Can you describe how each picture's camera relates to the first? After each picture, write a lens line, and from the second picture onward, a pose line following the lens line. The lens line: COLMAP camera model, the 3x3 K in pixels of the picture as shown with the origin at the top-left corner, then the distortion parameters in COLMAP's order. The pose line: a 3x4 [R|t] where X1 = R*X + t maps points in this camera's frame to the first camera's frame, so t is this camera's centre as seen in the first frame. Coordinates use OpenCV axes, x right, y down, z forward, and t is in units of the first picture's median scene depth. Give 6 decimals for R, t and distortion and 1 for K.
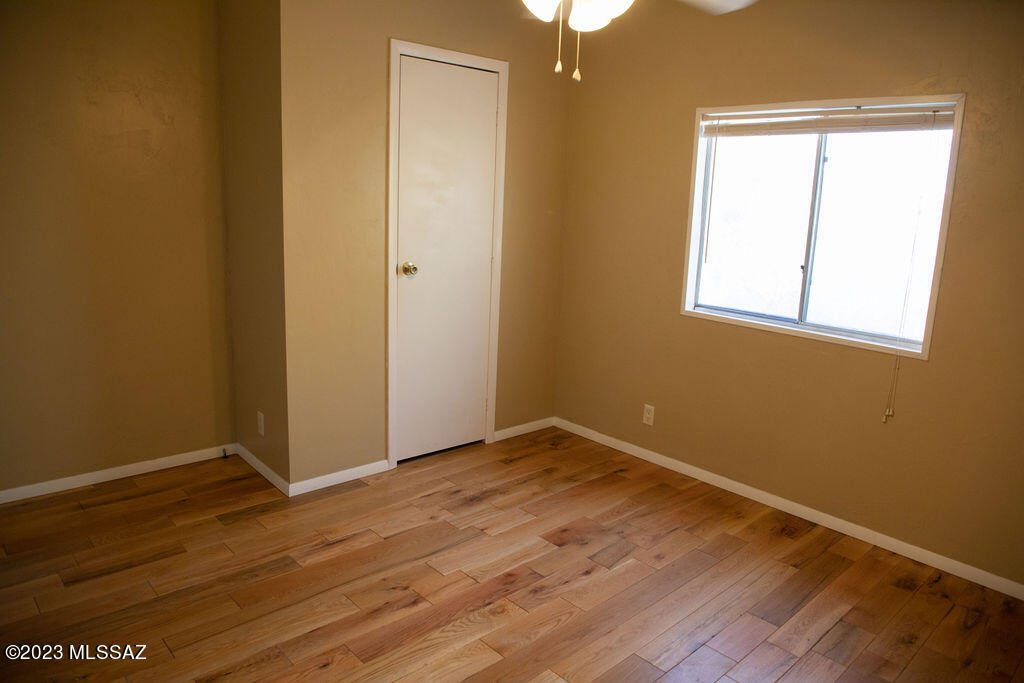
lens RADIAL K [[690.4, 0, 515.8], [0, 690.4, 340.1], [0, 0, 1]] dist [-0.082745, 0.040554]
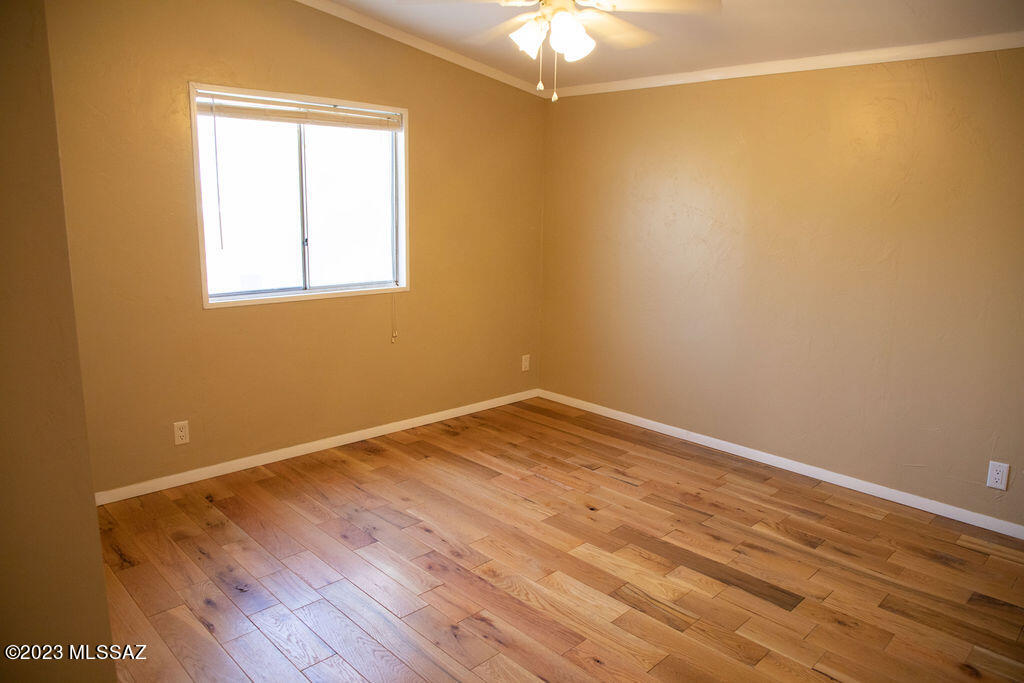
lens RADIAL K [[690.4, 0, 515.8], [0, 690.4, 340.1], [0, 0, 1]] dist [-0.082745, 0.040554]
pose [[-0.030330, -0.238133, 0.970759, -0.792656], [0.179963, 0.954033, 0.239653, -0.167736], [-0.983206, 0.181969, 0.013919, 0.702424]]
